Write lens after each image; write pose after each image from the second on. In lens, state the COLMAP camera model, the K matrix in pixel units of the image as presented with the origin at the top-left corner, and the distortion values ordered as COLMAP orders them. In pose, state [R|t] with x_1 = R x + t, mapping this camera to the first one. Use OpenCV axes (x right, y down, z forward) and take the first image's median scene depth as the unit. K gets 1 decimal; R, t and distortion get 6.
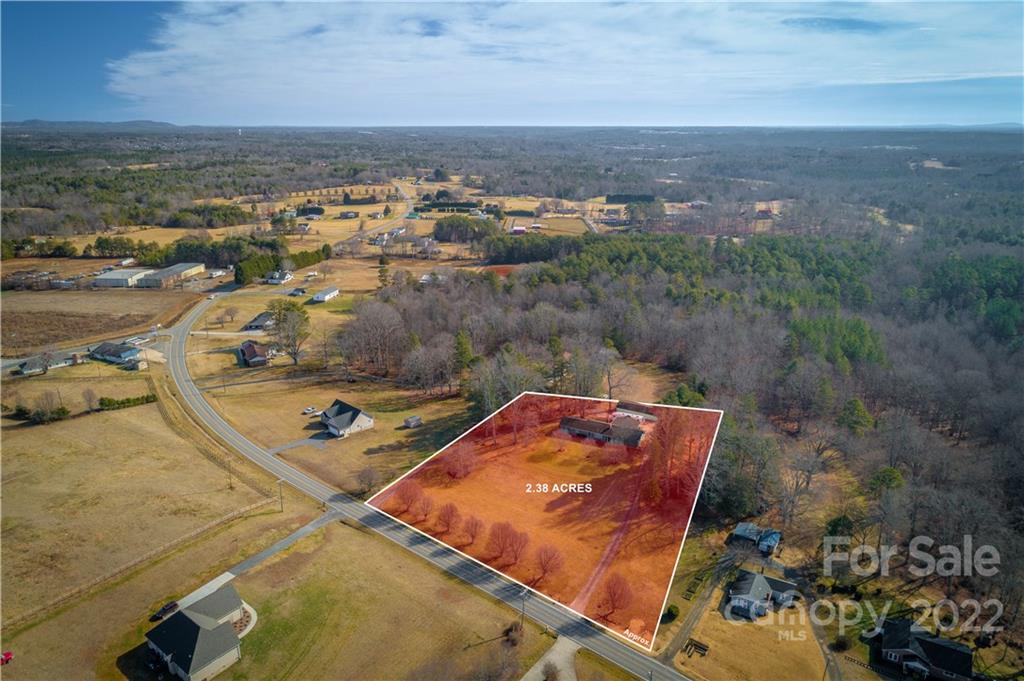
lens RADIAL K [[698.7, 0, 512.0], [0, 698.7, 340.5], [0, 0, 1]] dist [0.004794, 0.004254]
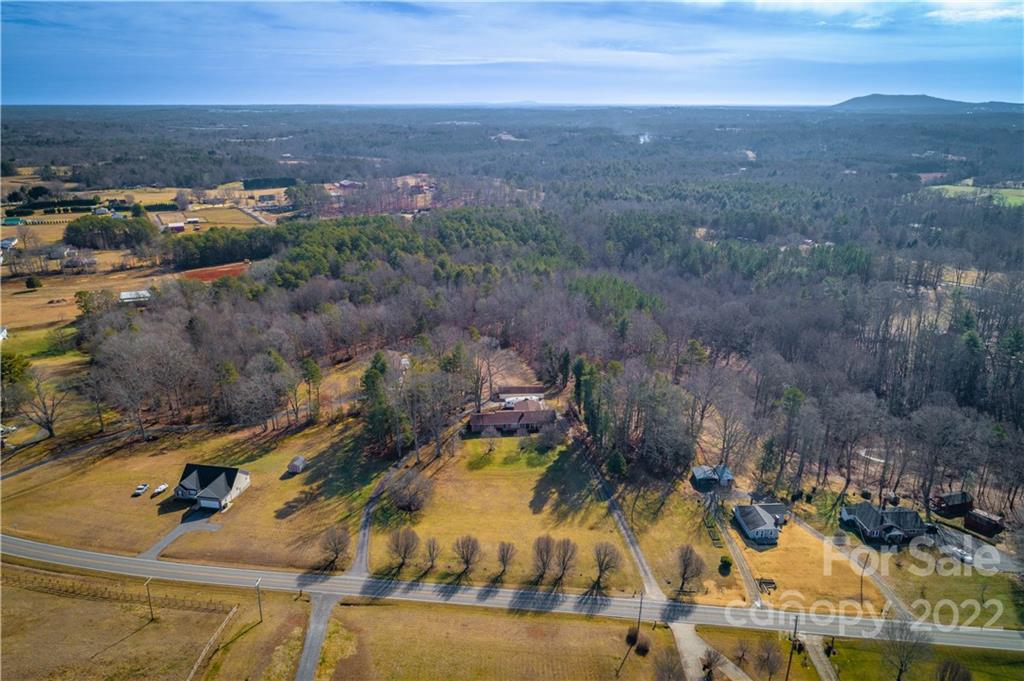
lens RADIAL K [[698.7, 0, 512.0], [0, 698.7, 340.5], [0, 0, 1]] dist [0.004794, 0.004254]
pose [[0.834950, -0.180442, 0.519904, -0.378291], [0.165498, 0.983316, 0.075493, -0.055957], [-0.524852, 0.023010, 0.850882, 0.179662]]
